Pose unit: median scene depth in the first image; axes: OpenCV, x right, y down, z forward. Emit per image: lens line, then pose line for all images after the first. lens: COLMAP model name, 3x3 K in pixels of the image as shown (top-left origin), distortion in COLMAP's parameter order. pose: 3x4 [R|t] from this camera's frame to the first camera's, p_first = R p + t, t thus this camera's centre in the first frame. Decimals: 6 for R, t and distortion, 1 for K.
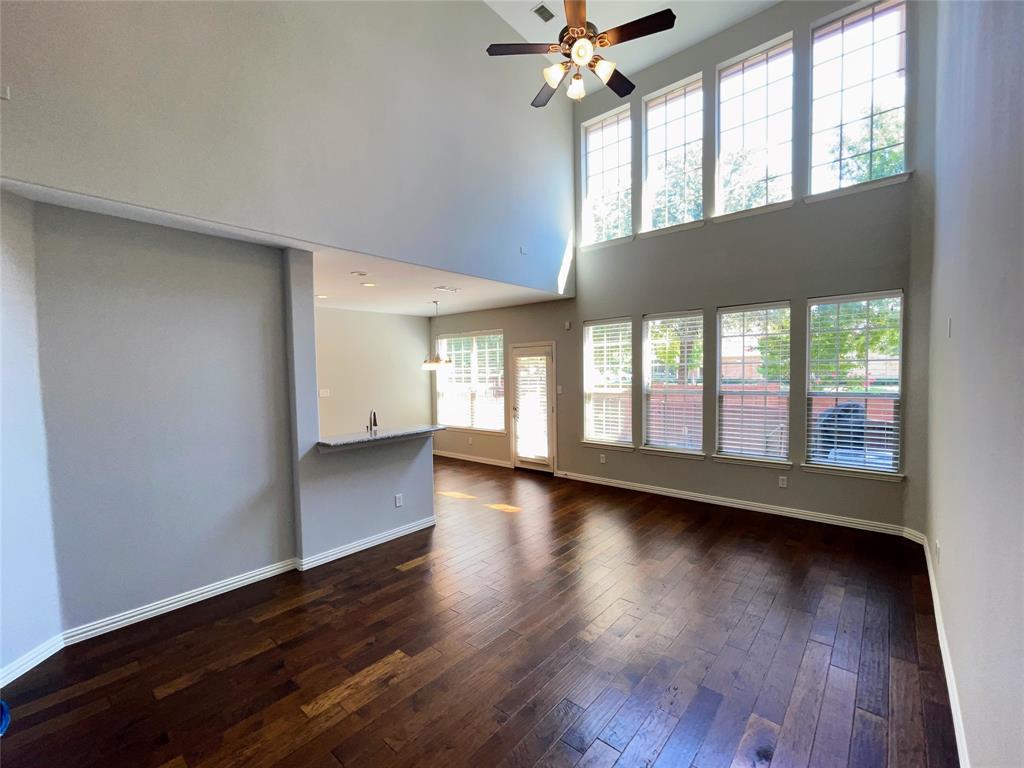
lens RADIAL K [[441.3, 0, 506.8], [0, 441.3, 387.0], [0, 0, 1]] dist [-0.002951, 0.002617]
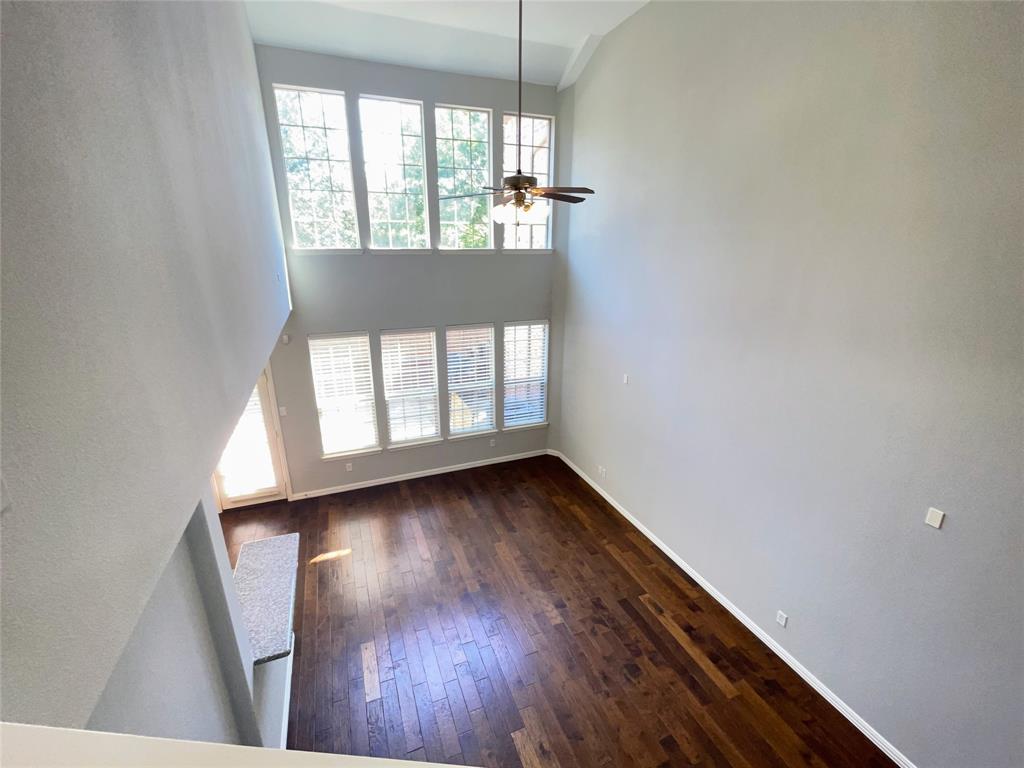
lens RADIAL K [[441.3, 0, 512.2], [0, 441.3, 385.2], [0, 0, 1]] dist [-0.002951, 0.002617]
pose [[0.459976, -0.243911, 0.853774, -0.481193], [0.031222, 0.965380, 0.258974, -0.303376], [-0.887382, -0.092465, 0.451667, 0.239945]]
